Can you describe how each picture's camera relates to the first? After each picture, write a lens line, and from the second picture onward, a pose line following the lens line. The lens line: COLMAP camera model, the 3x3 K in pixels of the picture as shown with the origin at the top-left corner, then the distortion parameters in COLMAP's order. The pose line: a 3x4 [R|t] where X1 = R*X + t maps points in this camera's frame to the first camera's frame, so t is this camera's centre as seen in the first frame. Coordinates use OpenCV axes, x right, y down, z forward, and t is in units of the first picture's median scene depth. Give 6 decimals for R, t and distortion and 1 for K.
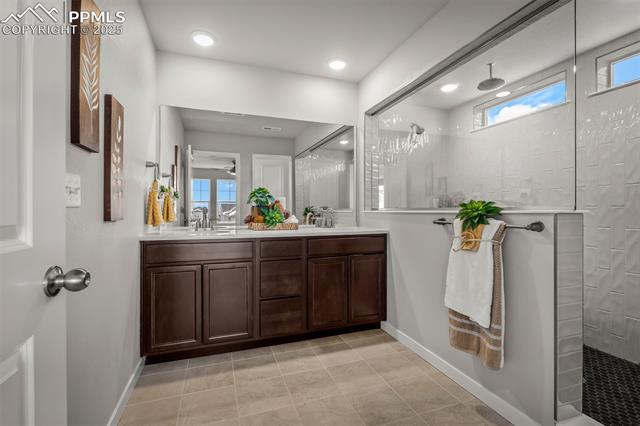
lens RADIAL K [[285.4, 0, 318.1], [0, 285.4, 216.6], [0, 0, 1]] dist [0.000900, -0.000068]
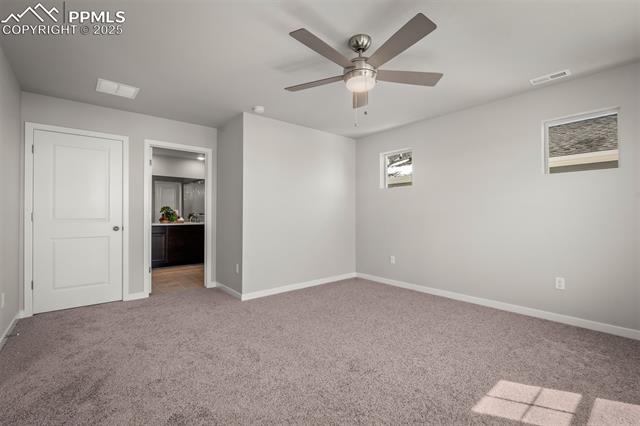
lens RADIAL K [[285.4, 0, 318.1], [0, 285.4, 216.6], [0, 0, 1]] dist [0.000900, -0.000068]
pose [[0.939850, 0.001345, 0.341586, 0.174399], [0.003083, 0.999918, -0.012419, 0.021320], [-0.341574, 0.012725, 0.939769, -1.670257]]
